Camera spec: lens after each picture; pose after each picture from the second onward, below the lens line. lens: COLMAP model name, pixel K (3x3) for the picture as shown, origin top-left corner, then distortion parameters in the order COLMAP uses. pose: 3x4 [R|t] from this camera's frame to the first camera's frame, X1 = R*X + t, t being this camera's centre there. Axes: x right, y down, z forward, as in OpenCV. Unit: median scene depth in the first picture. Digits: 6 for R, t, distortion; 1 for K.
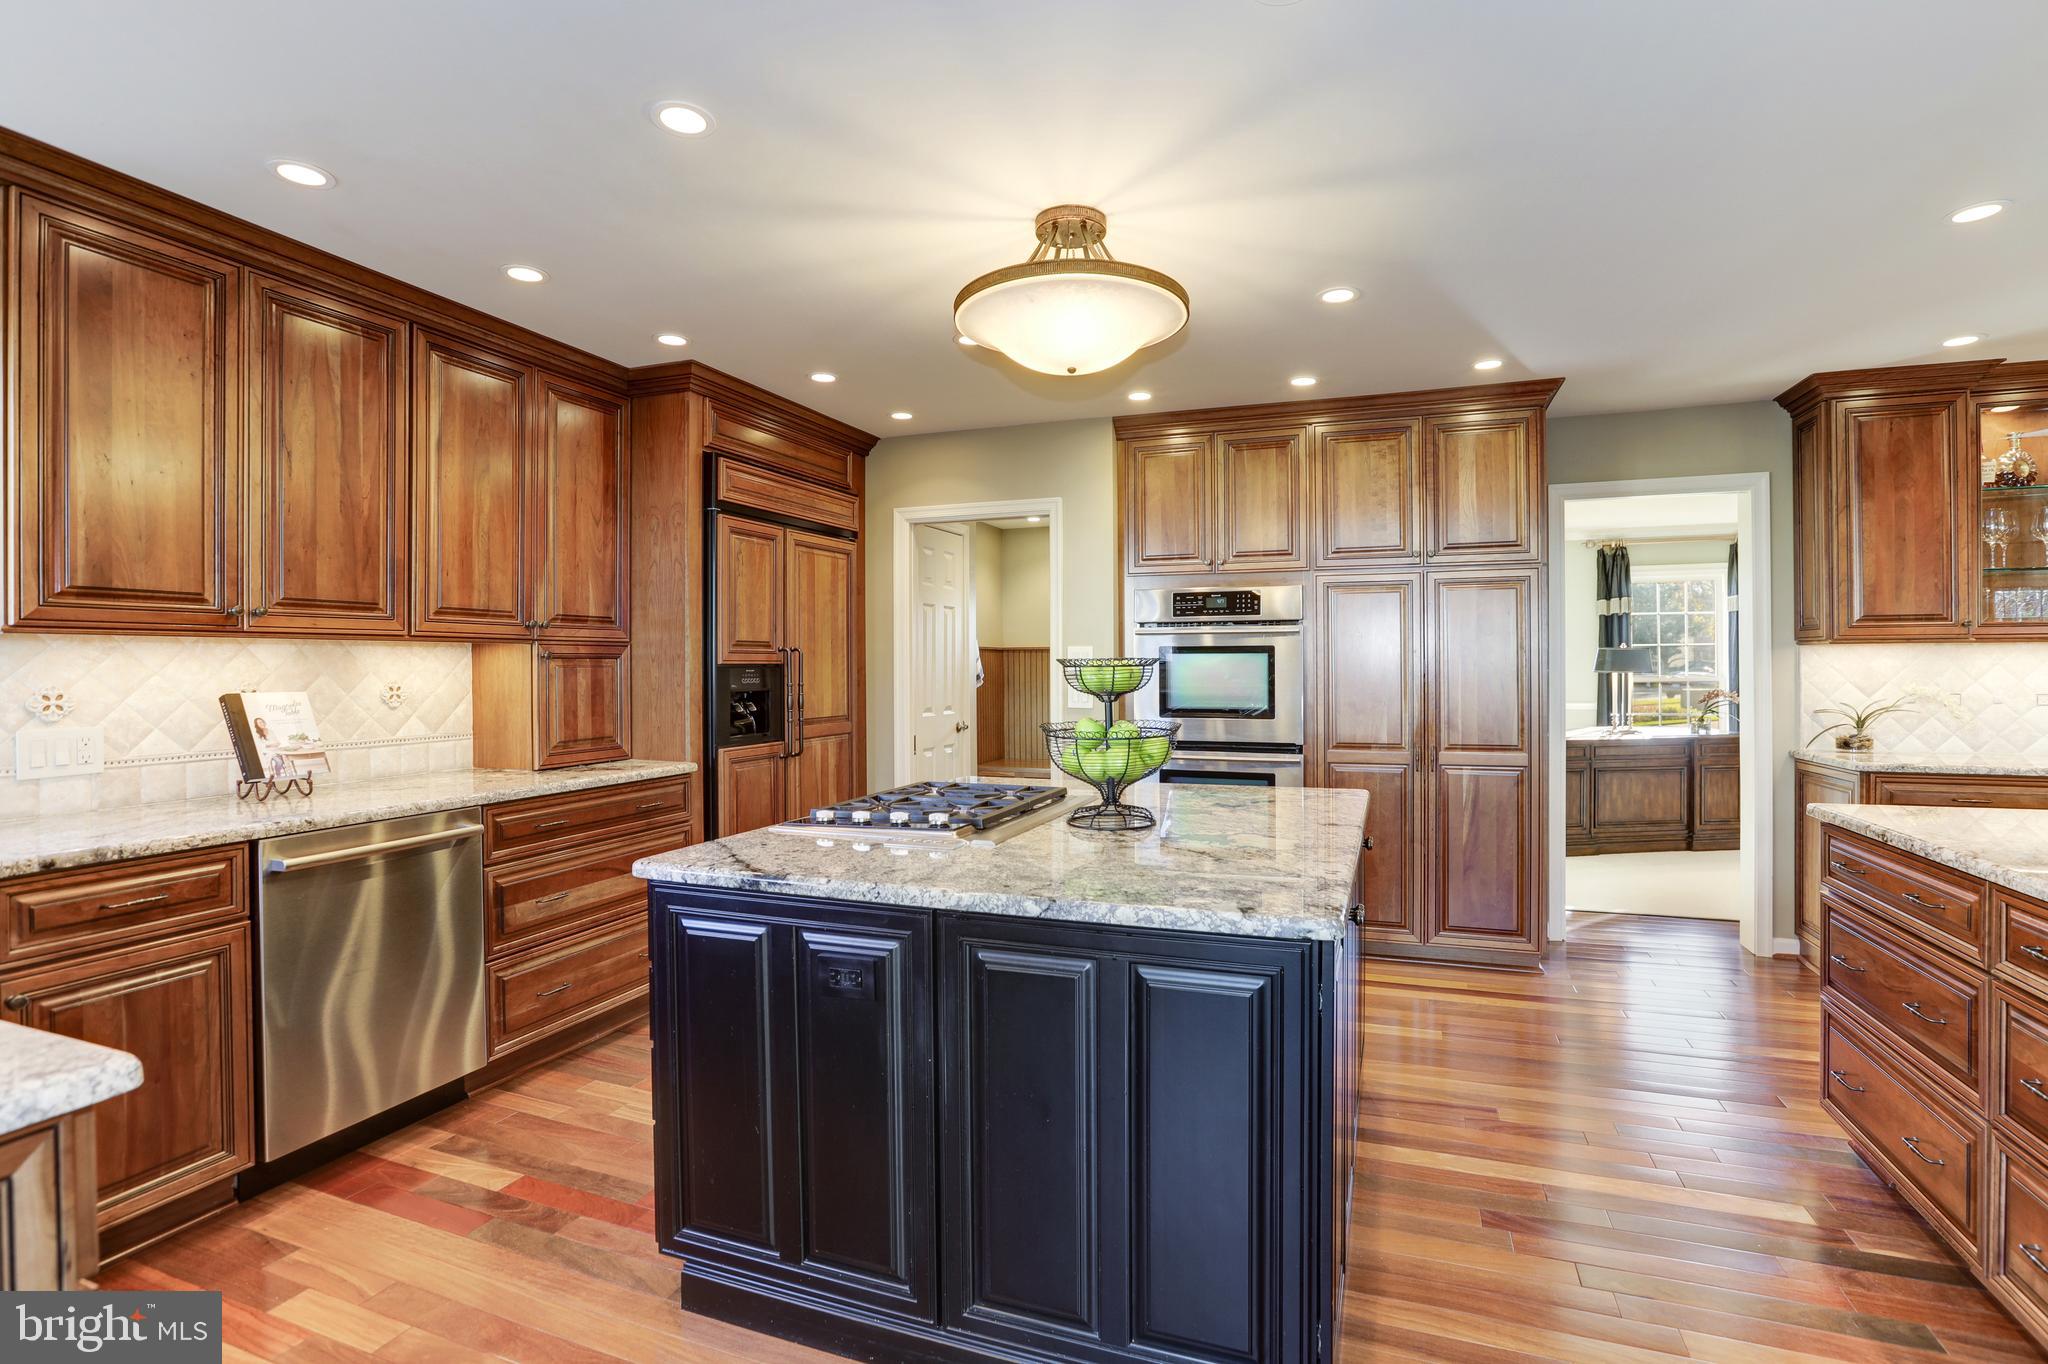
lens RADIAL K [[950.2, 0, 1032.2], [0, 950.2, 665.9], [0, 0, 1]] dist [-0.042262, 0.014450]
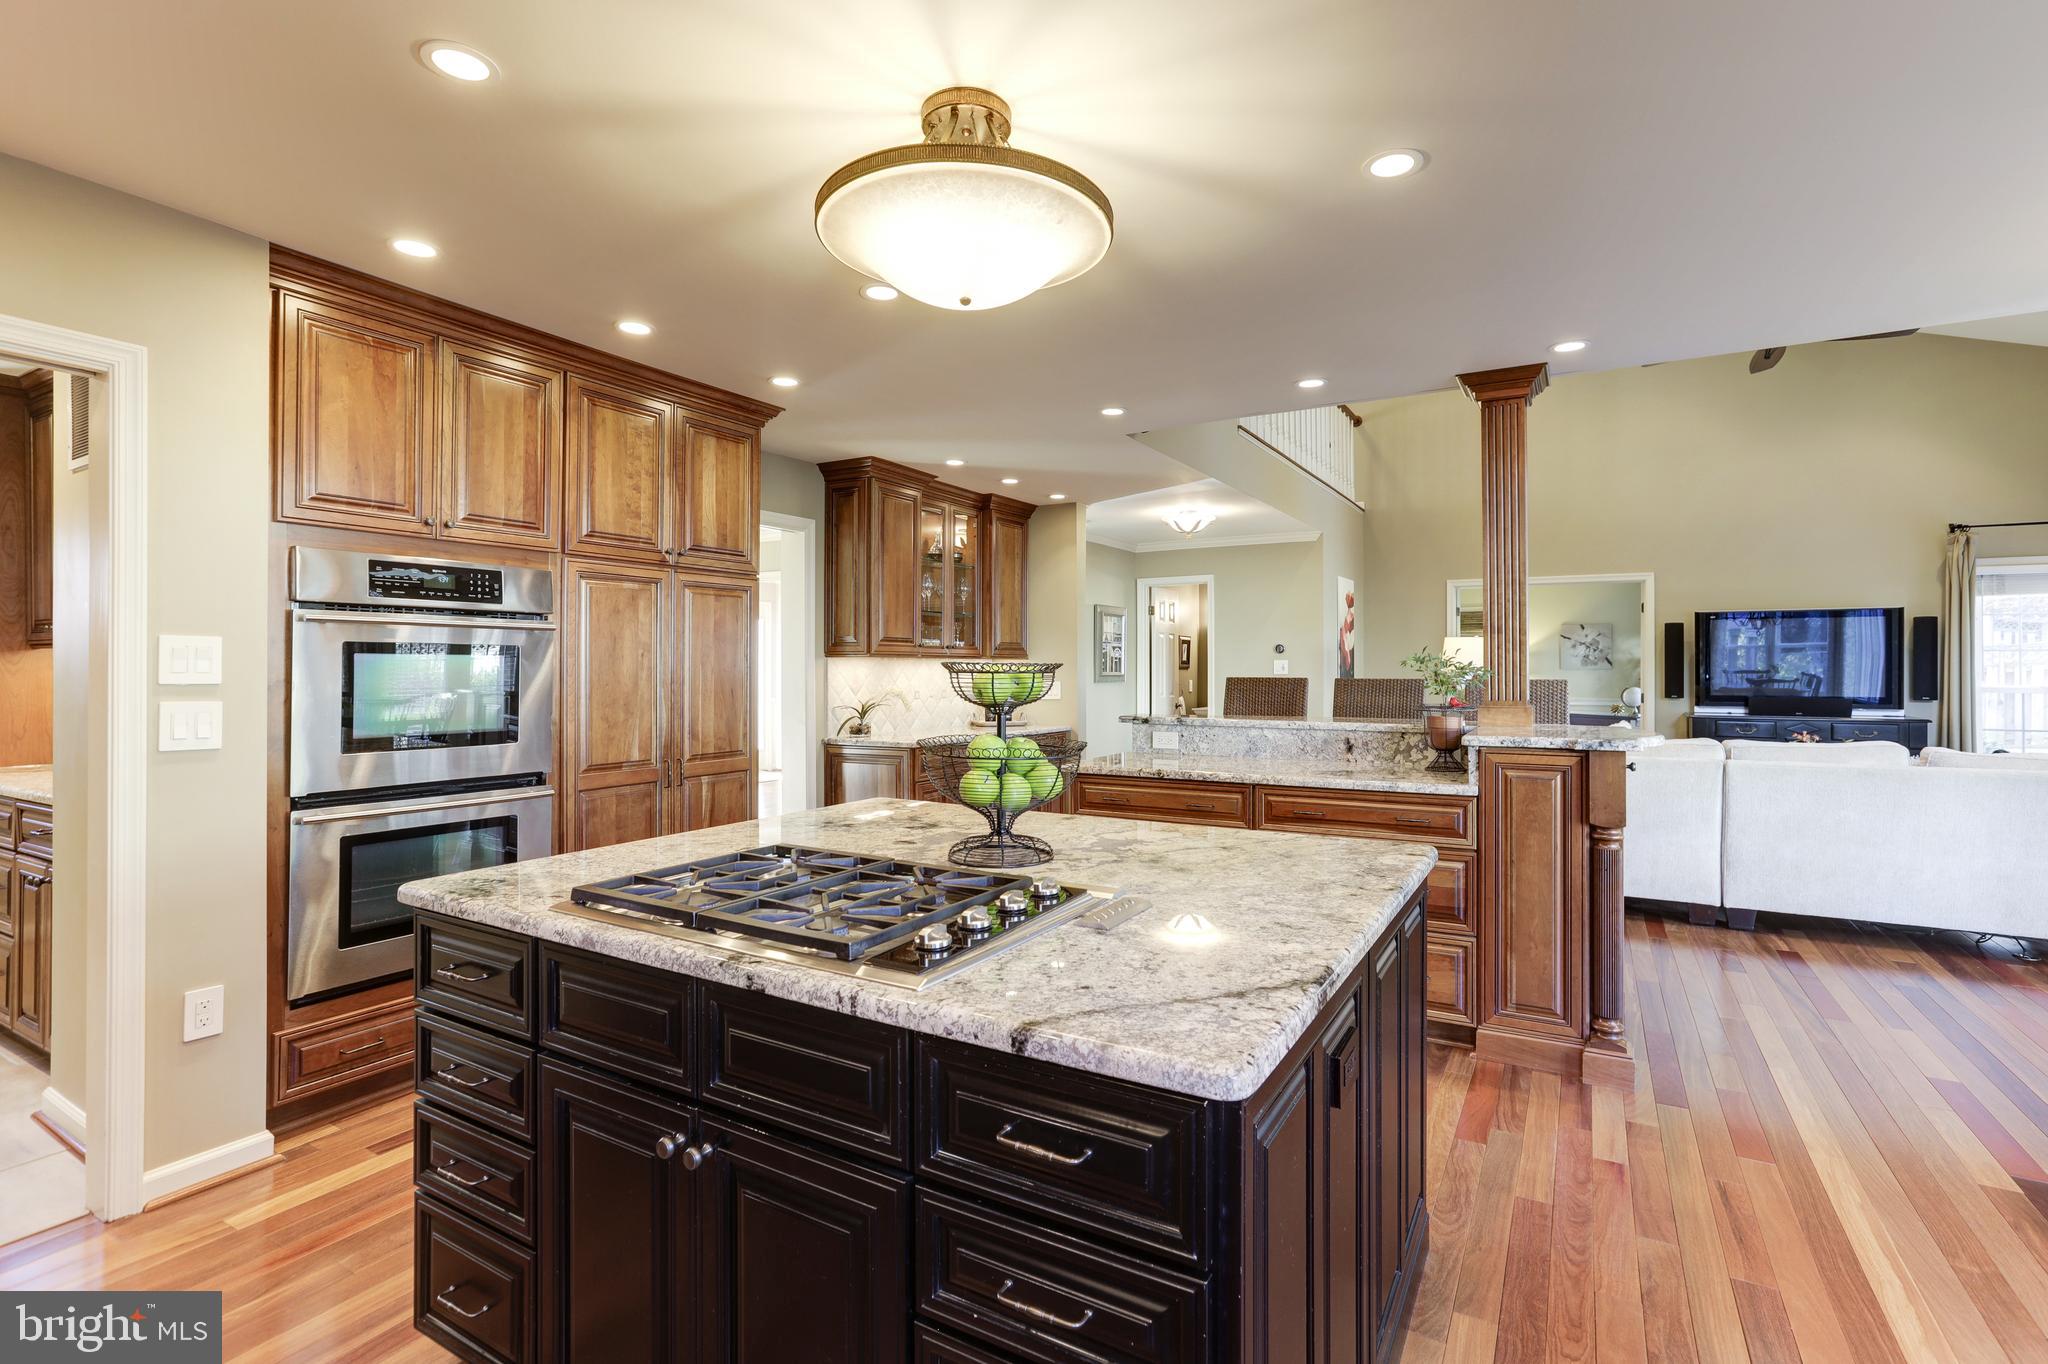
lens RADIAL K [[950.2, 0, 1064.5], [0, 950.2, 665.3], [0, 0, 1]] dist [-0.042262, 0.014450]
pose [[0.141427, 0.008231, 0.989914, -0.491057], [-0.002371, 0.999965, -0.007975, -0.000979], [-0.989946, -0.001219, 0.141442, 0.536227]]
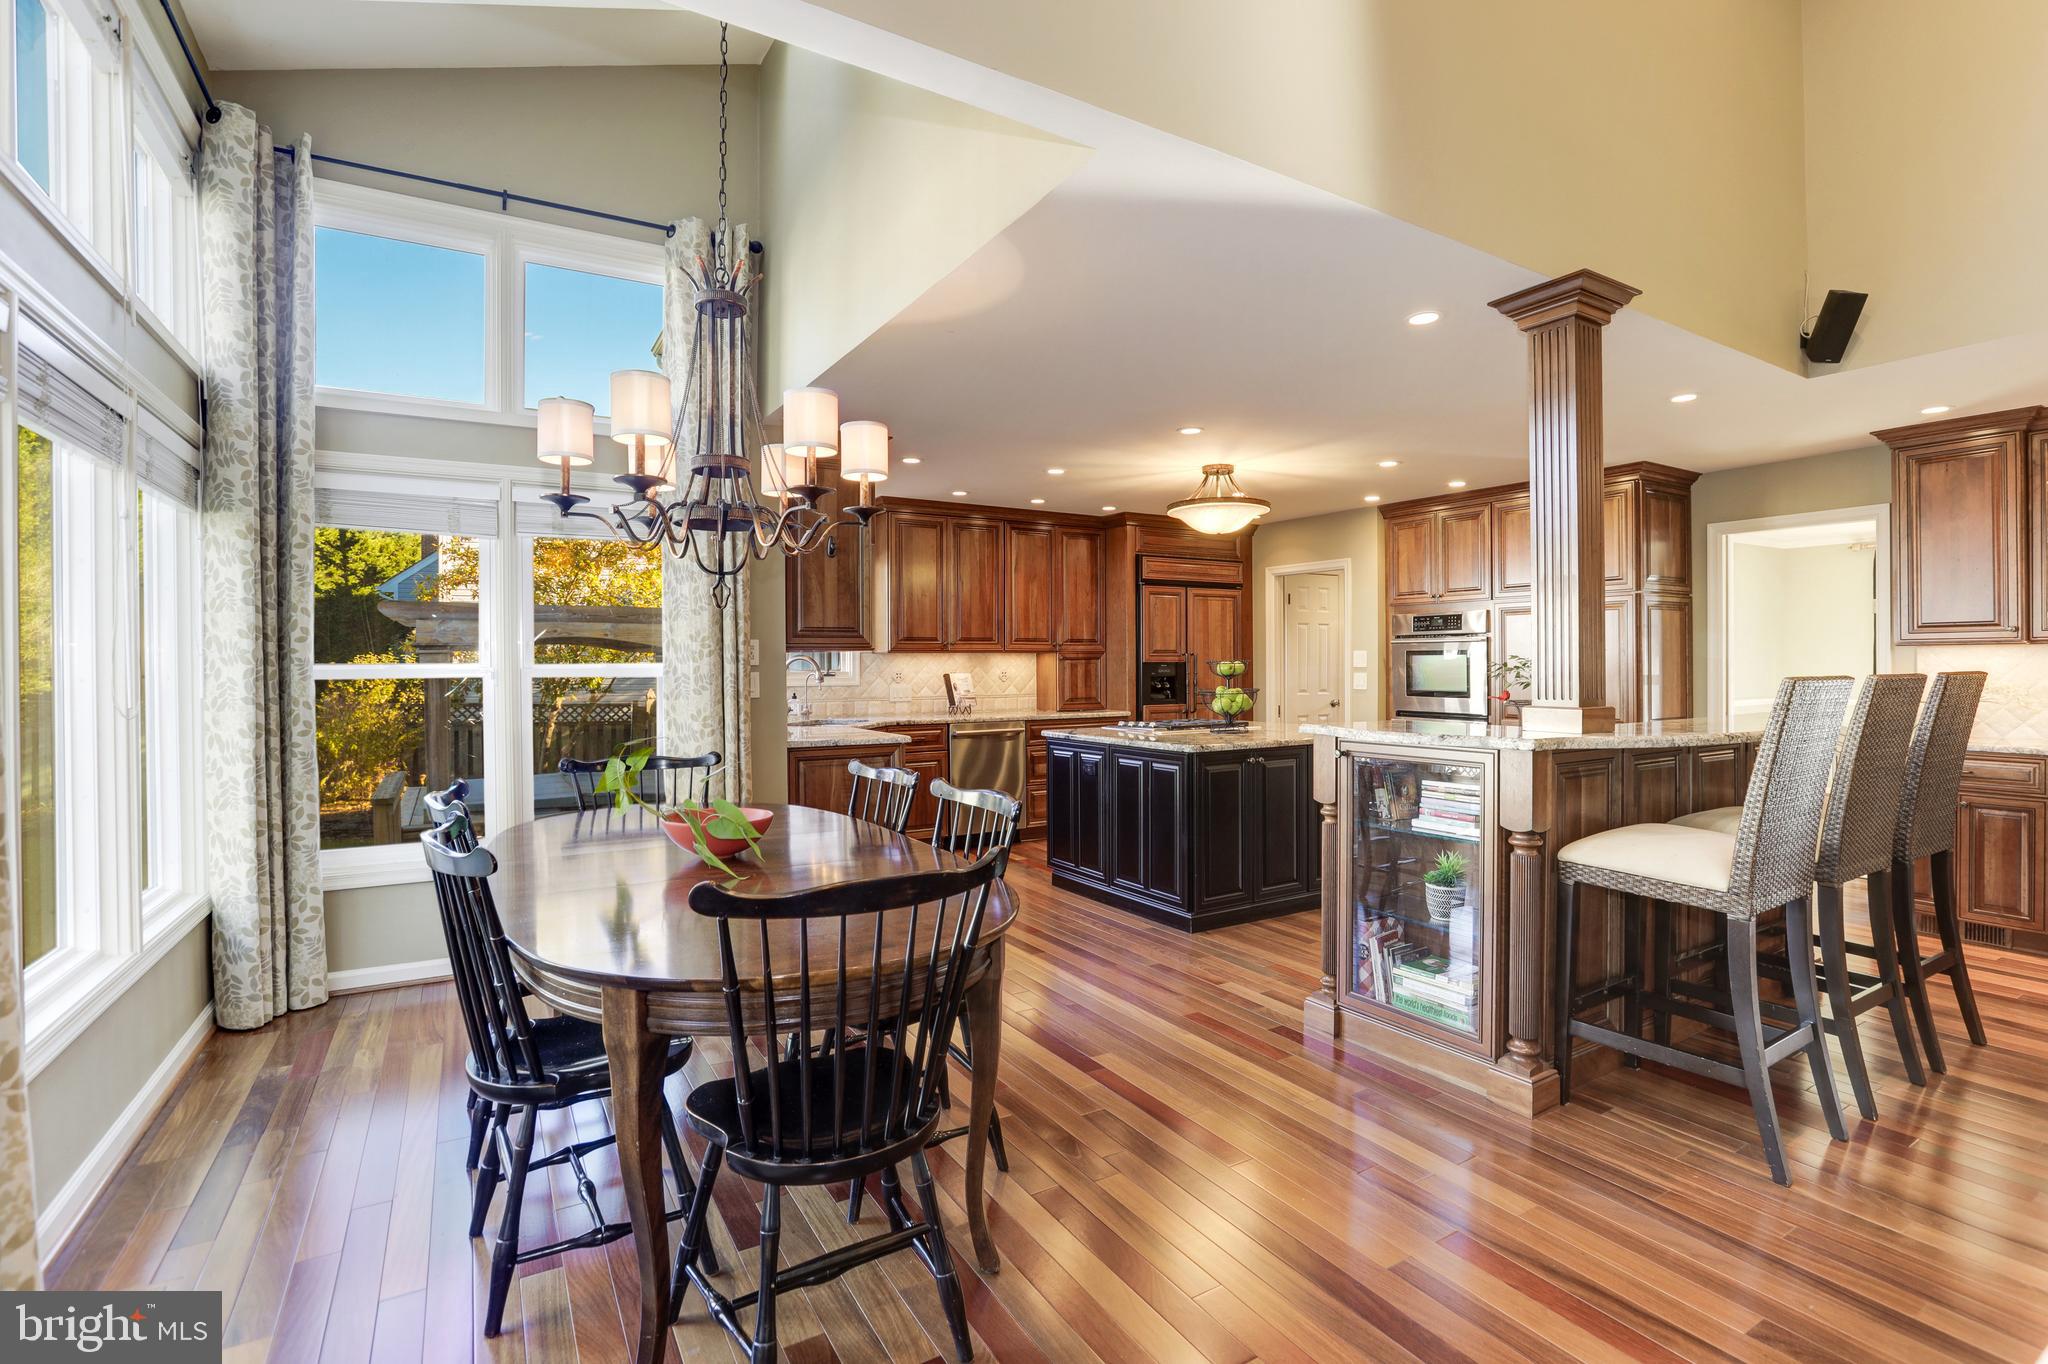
lens RADIAL K [[950.2, 0, 1055.8], [0, 950.2, 663.8], [0, 0, 1]] dist [-0.042262, 0.014450]
pose [[0.796183, 0.001393, -0.605054, 0.744563], [0.000080, 0.999997, 0.002407, -0.003320], [0.605056, -0.001965, 0.796181, -0.705027]]
